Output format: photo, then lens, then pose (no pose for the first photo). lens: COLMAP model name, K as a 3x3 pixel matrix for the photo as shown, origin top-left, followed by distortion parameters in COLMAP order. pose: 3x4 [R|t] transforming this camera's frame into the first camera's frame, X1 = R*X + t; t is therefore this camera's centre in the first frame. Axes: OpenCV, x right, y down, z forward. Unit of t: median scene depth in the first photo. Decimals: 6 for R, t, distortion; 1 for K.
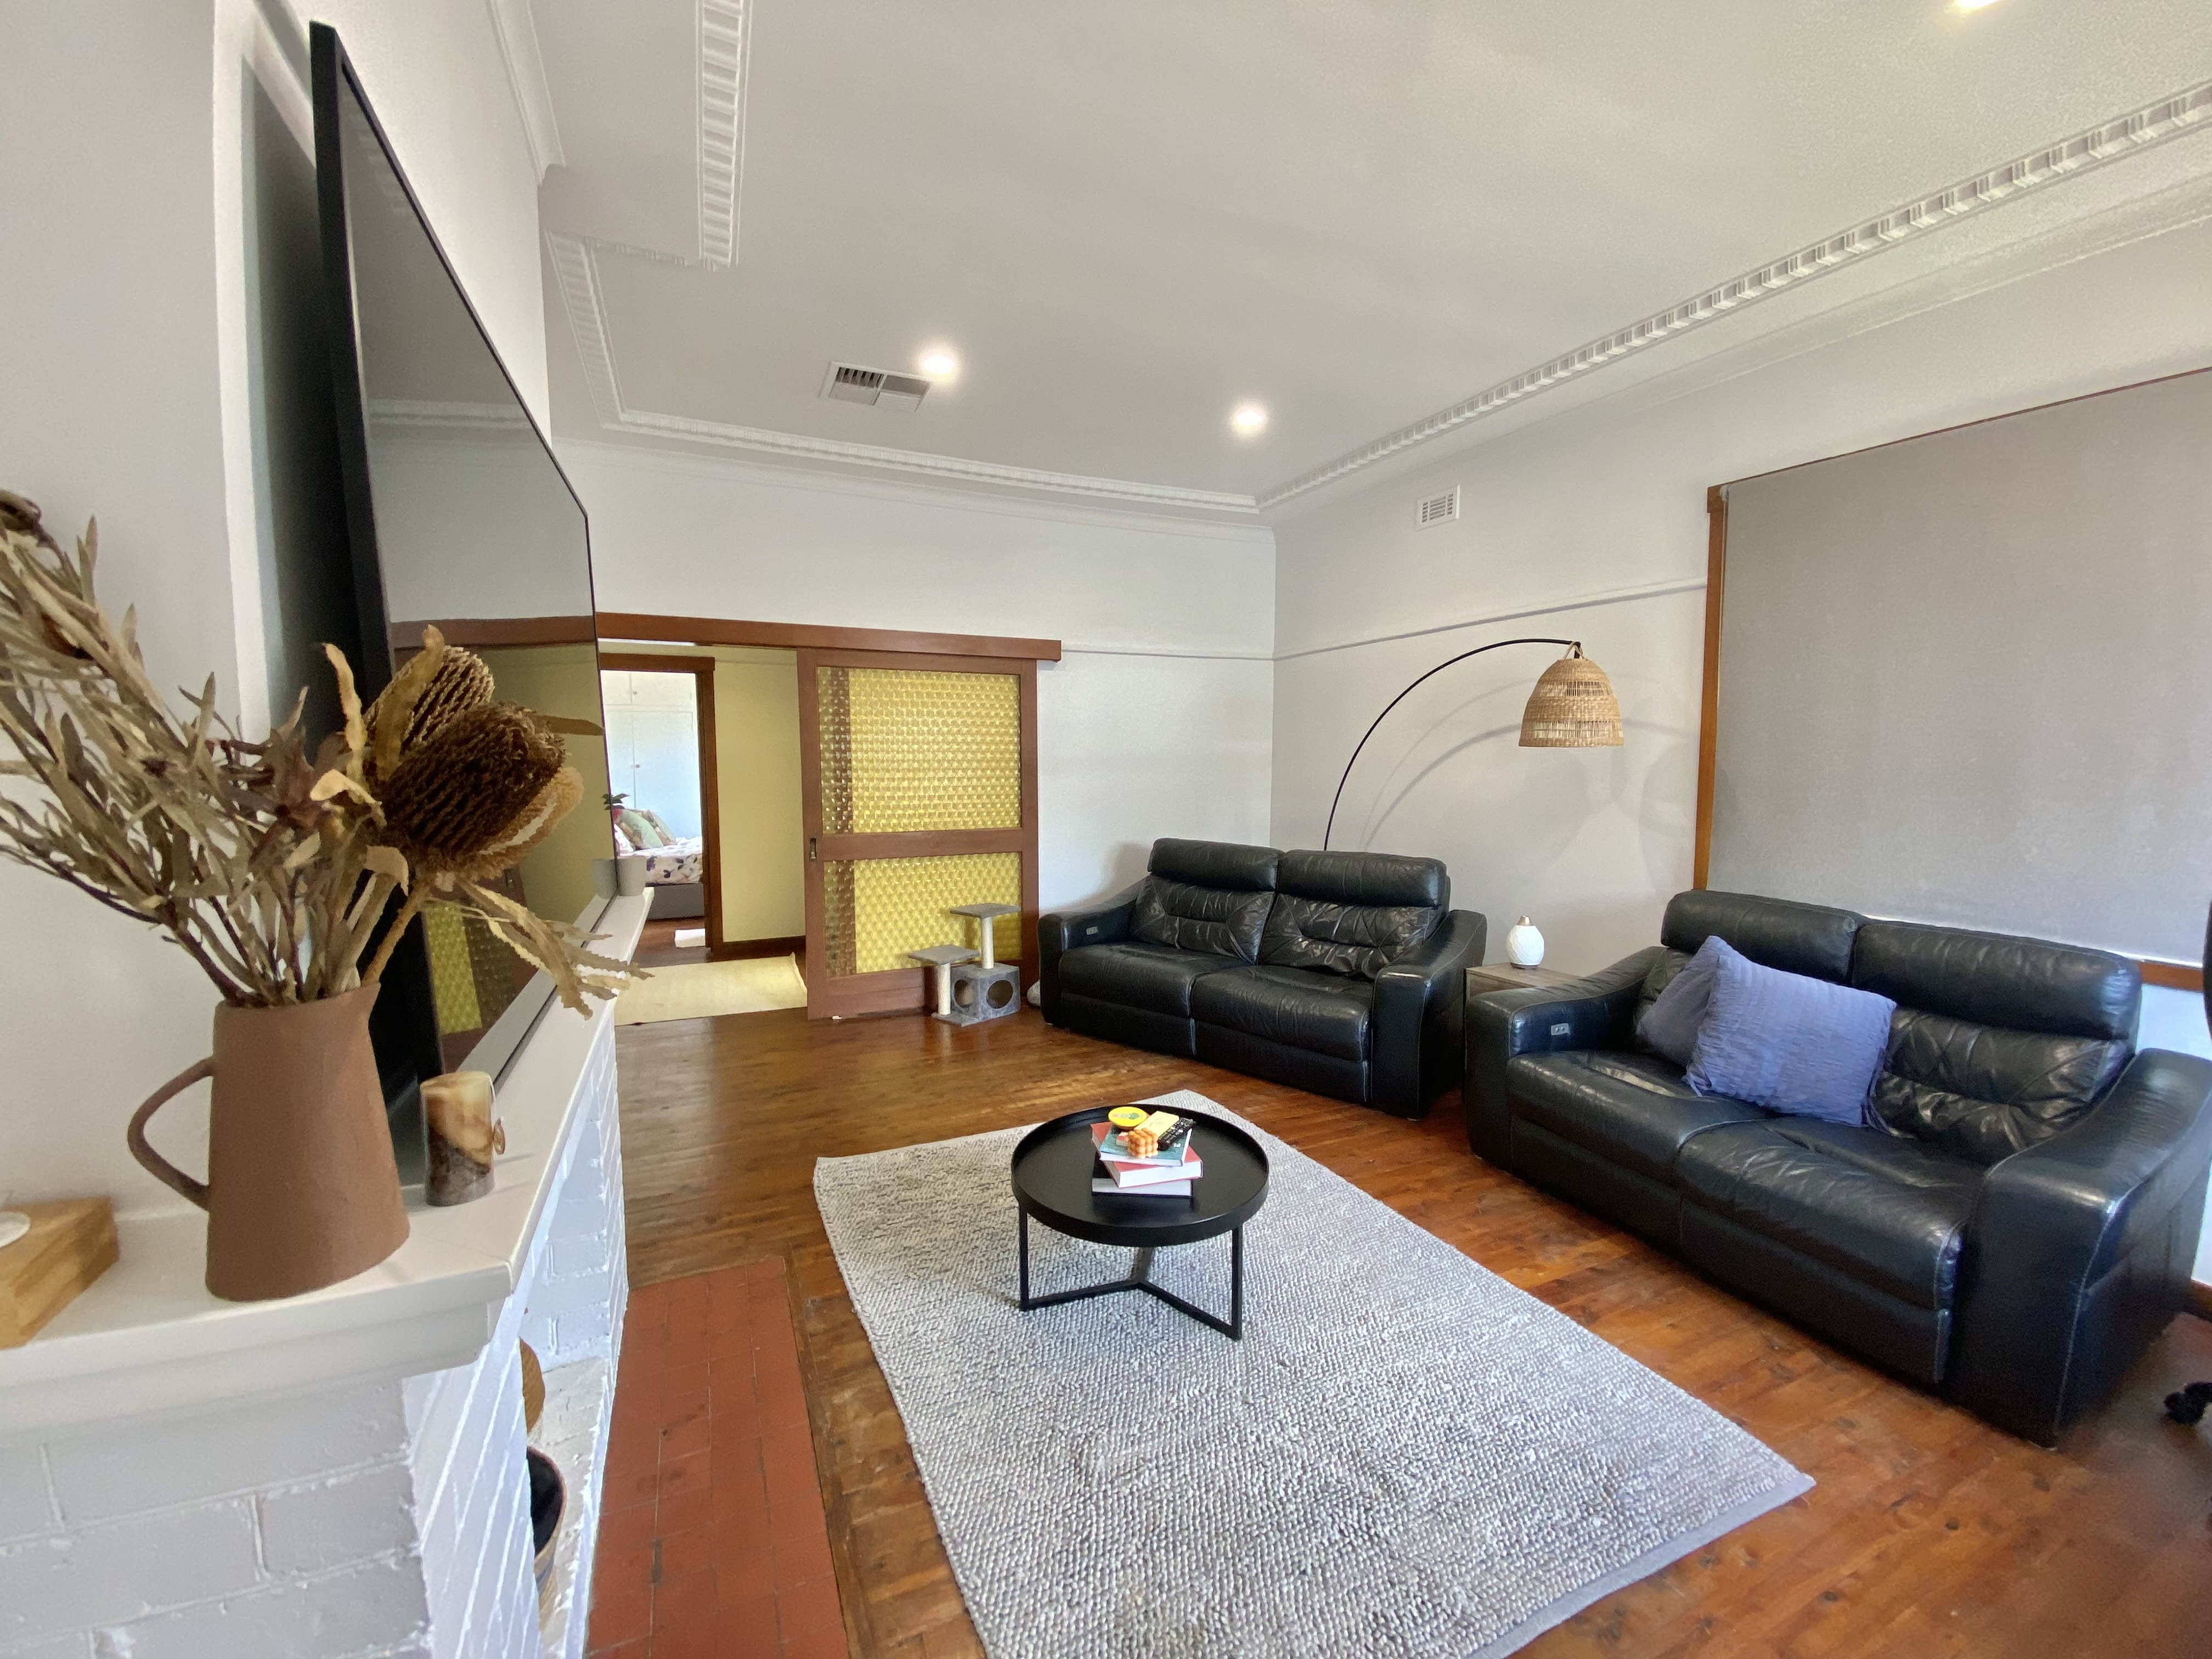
lens RADIAL K [[901.9, 0, 1106.0], [0, 901.9, 829.5], [0, 0, 1]] dist [0.100063, -0.000049]
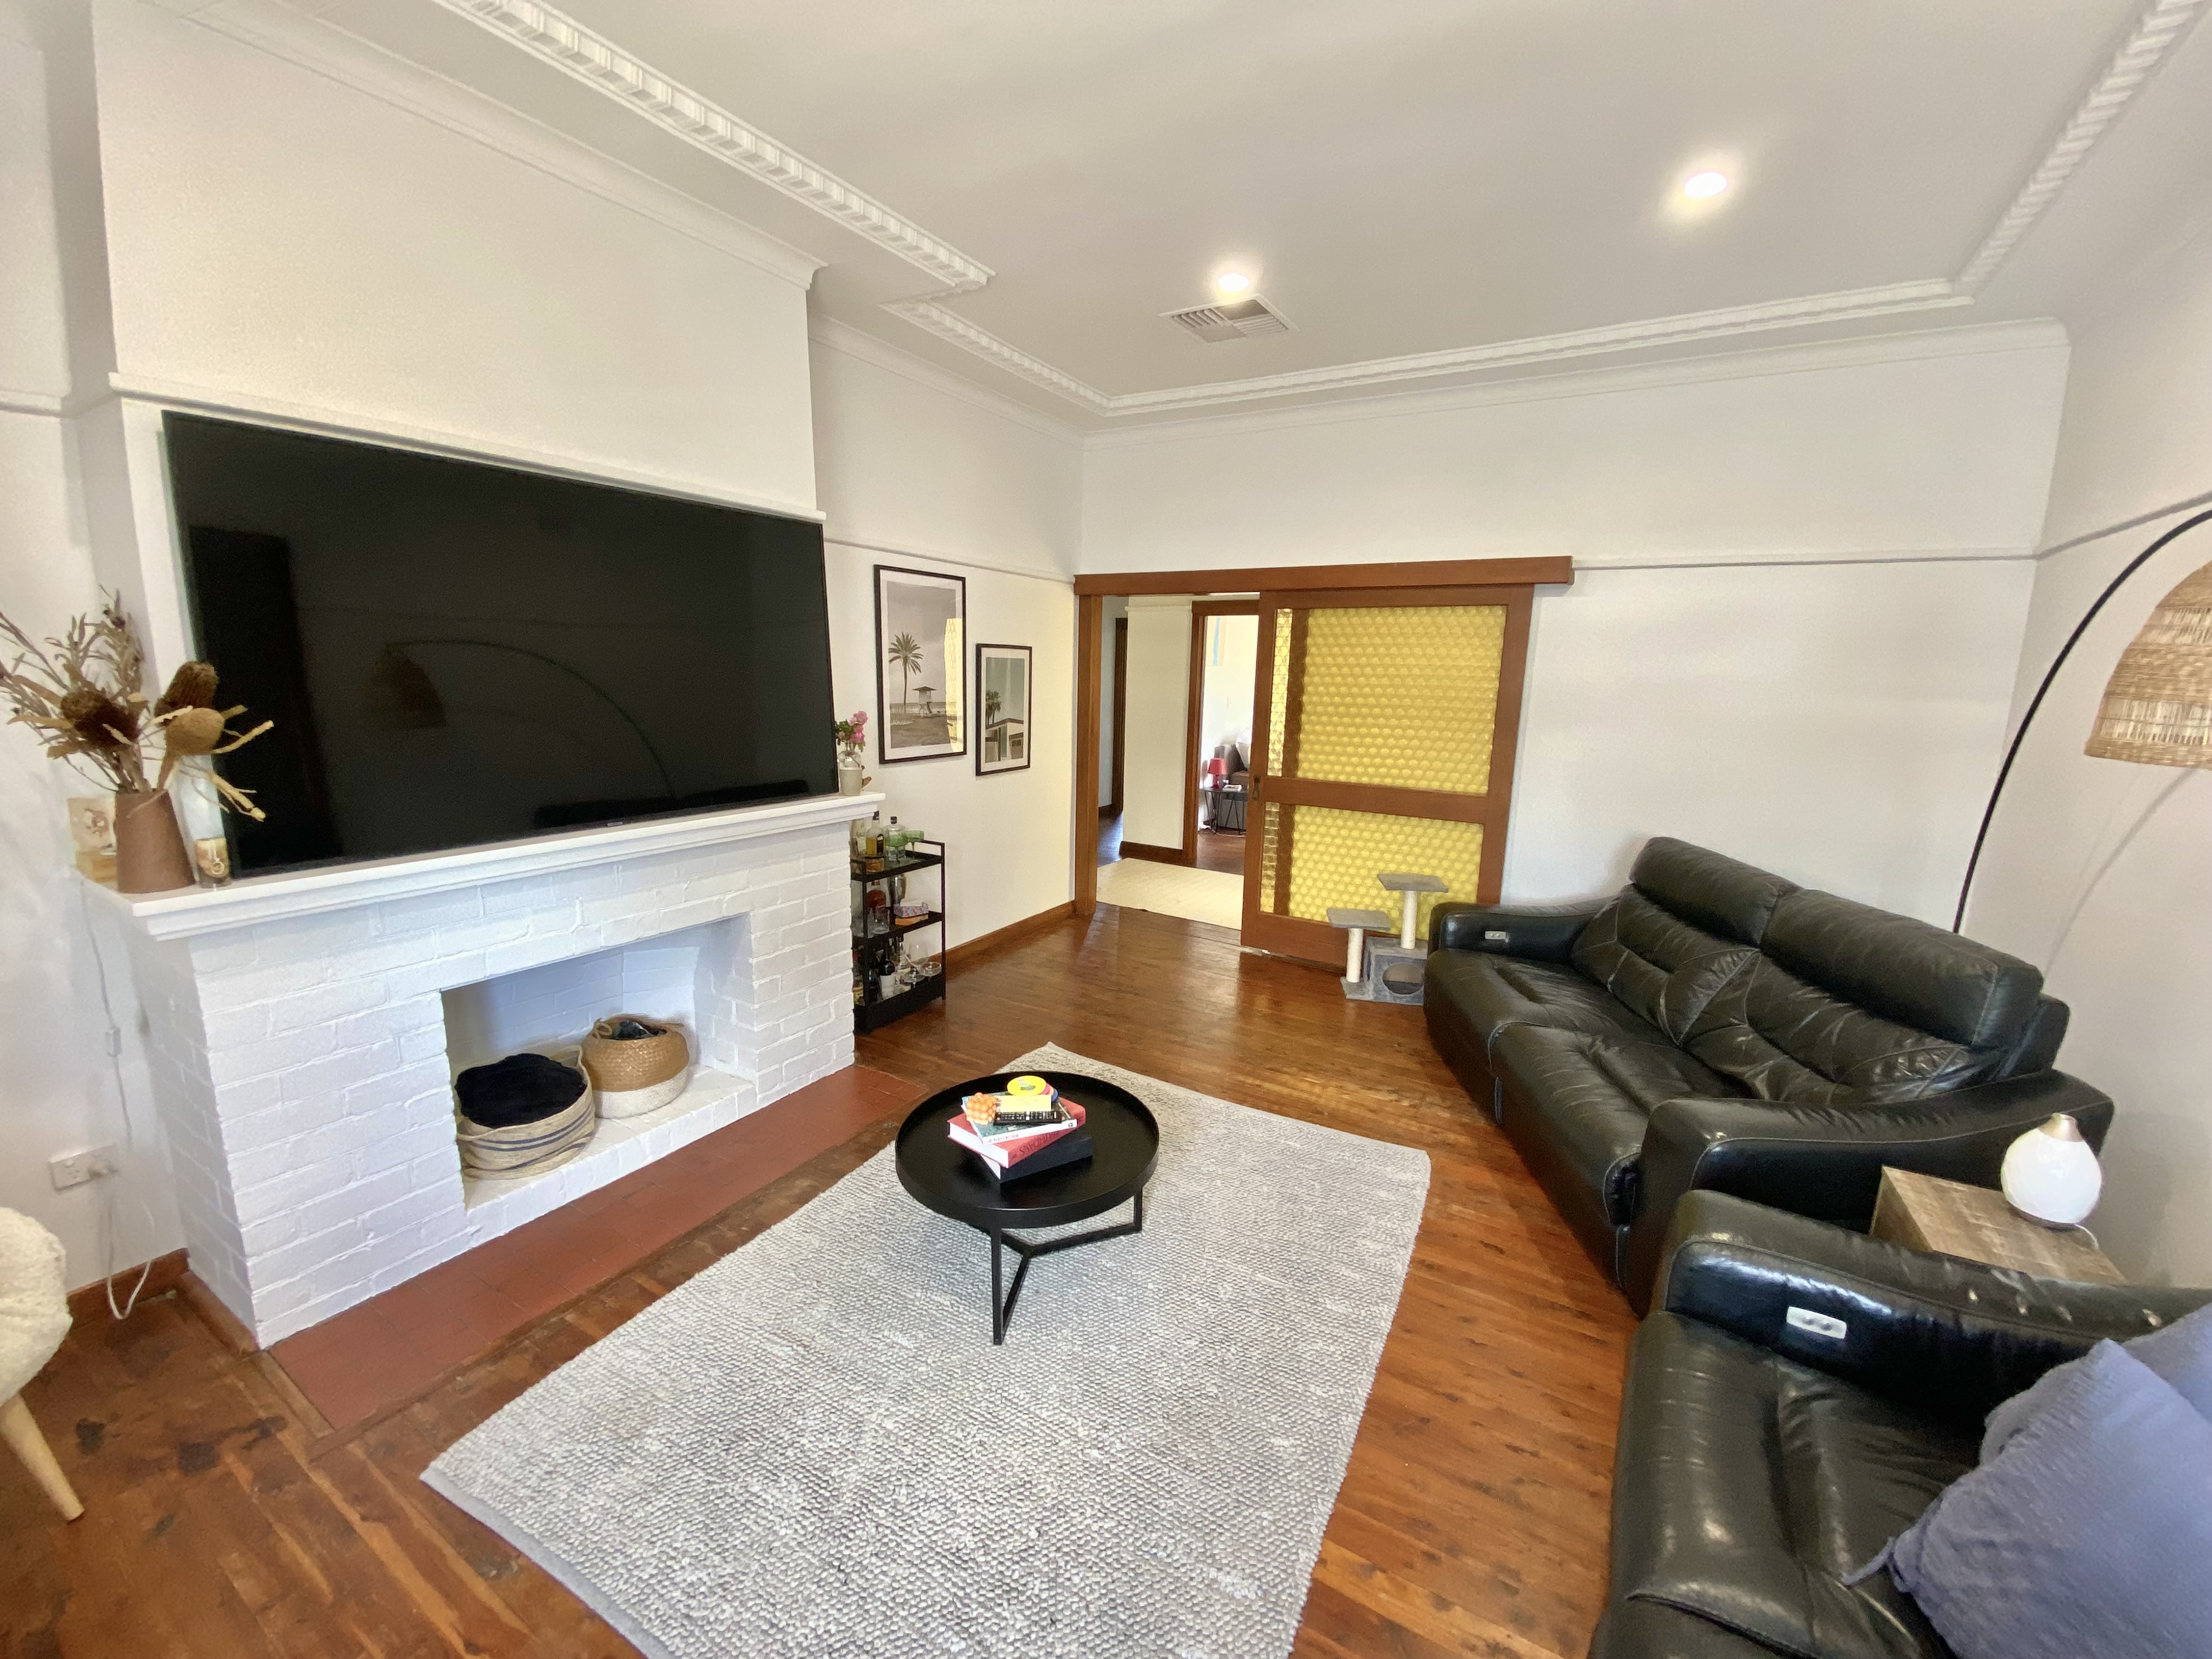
lens RADIAL K [[904.6, 0, 1109.0], [0, 904.6, 839.9], [0, 0, 1]] dist [-0.000498, -0.000158]
pose [[0.575060, 0.174899, -0.799197, 0.396142], [-0.100238, 0.984584, 0.143343, -0.047436], [0.811947, -0.002321, 0.583726, 0.258312]]
